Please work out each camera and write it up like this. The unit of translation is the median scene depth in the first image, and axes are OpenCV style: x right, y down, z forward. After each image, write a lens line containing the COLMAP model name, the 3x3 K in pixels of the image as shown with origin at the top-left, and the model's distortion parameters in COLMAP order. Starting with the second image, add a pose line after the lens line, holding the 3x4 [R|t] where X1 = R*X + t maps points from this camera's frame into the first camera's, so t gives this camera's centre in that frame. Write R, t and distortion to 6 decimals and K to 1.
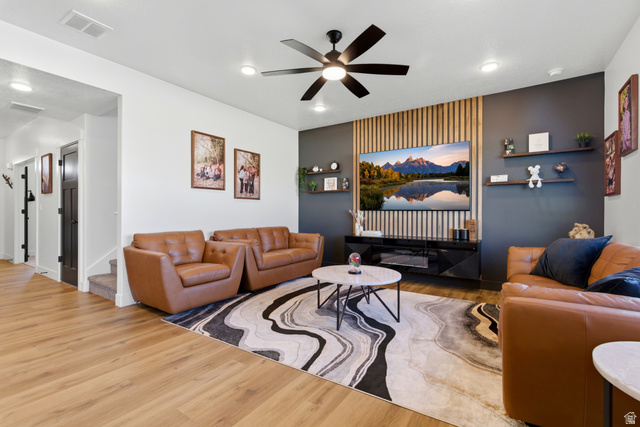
lens RADIAL K [[290.7, 0, 319.8], [0, 290.7, 213.5], [0, 0, 1]] dist [0.000670, 0.000104]
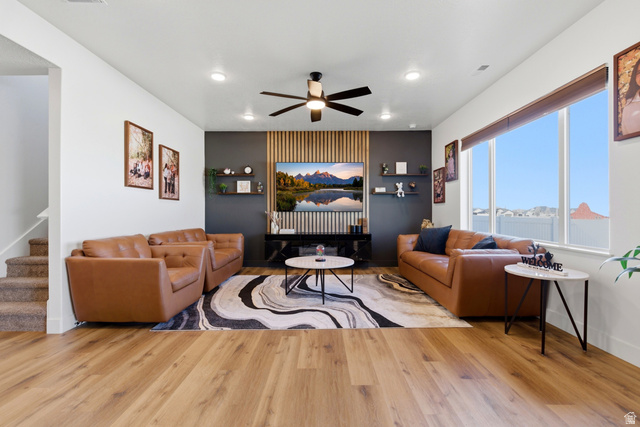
lens RADIAL K [[290.7, 0, 317.2], [0, 290.7, 213.5], [0, 0, 1]] dist [0.000670, 0.000104]
pose [[0.833996, -0.004915, 0.551749, -0.504208], [0.005594, 0.999984, 0.000453, -0.003393], [-0.551742, 0.002708, 0.834010, -0.051706]]
